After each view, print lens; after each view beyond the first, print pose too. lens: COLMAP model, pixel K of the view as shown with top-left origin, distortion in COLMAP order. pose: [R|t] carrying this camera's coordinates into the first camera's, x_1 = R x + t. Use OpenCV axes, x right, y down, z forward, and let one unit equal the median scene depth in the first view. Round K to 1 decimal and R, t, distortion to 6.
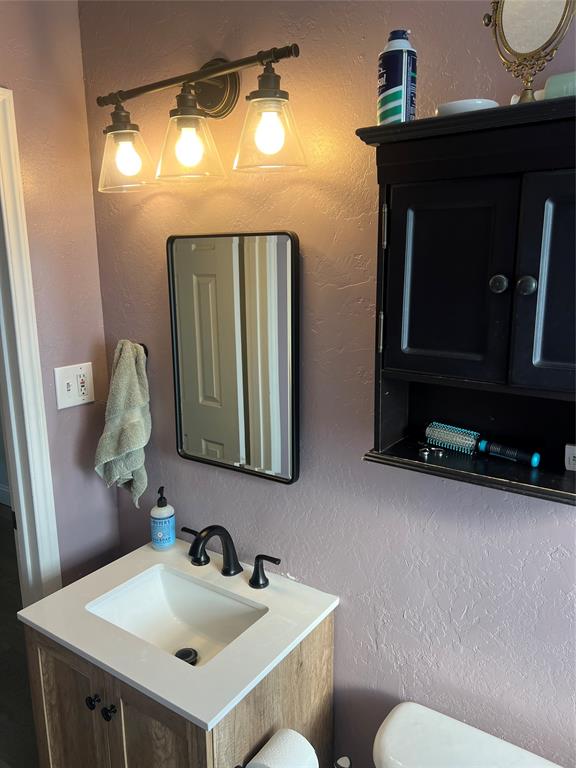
lens RADIAL K [[569.7, 0, 287.5], [0, 569.7, 378.0], [0, 0, 1]] dist [0.065213, -0.079676]
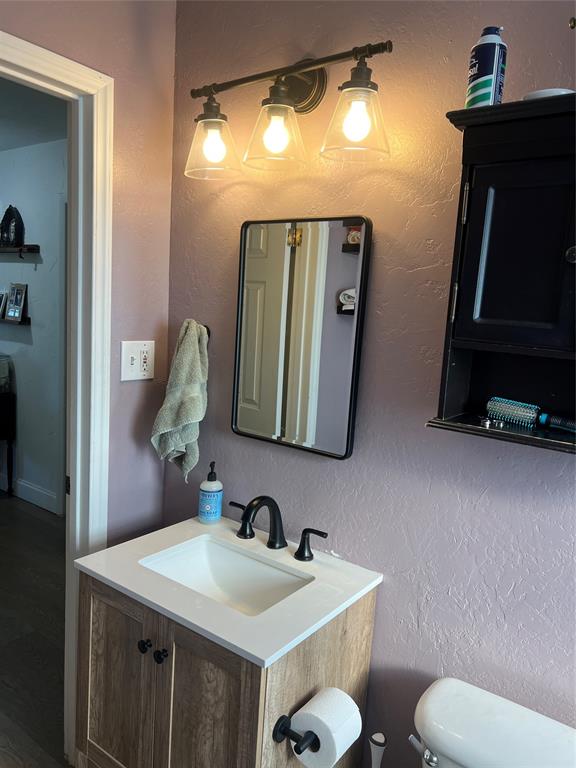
lens RADIAL K [[569.7, 0, 287.8], [0, 569.7, 388.7], [0, 0, 1]] dist [0.065213, -0.079676]
pose [[0.996822, 0.076263, -0.023008, -0.086137], [-0.077497, 0.995268, -0.058615, 0.132369], [0.018429, 0.060212, 0.998015, -0.049445]]
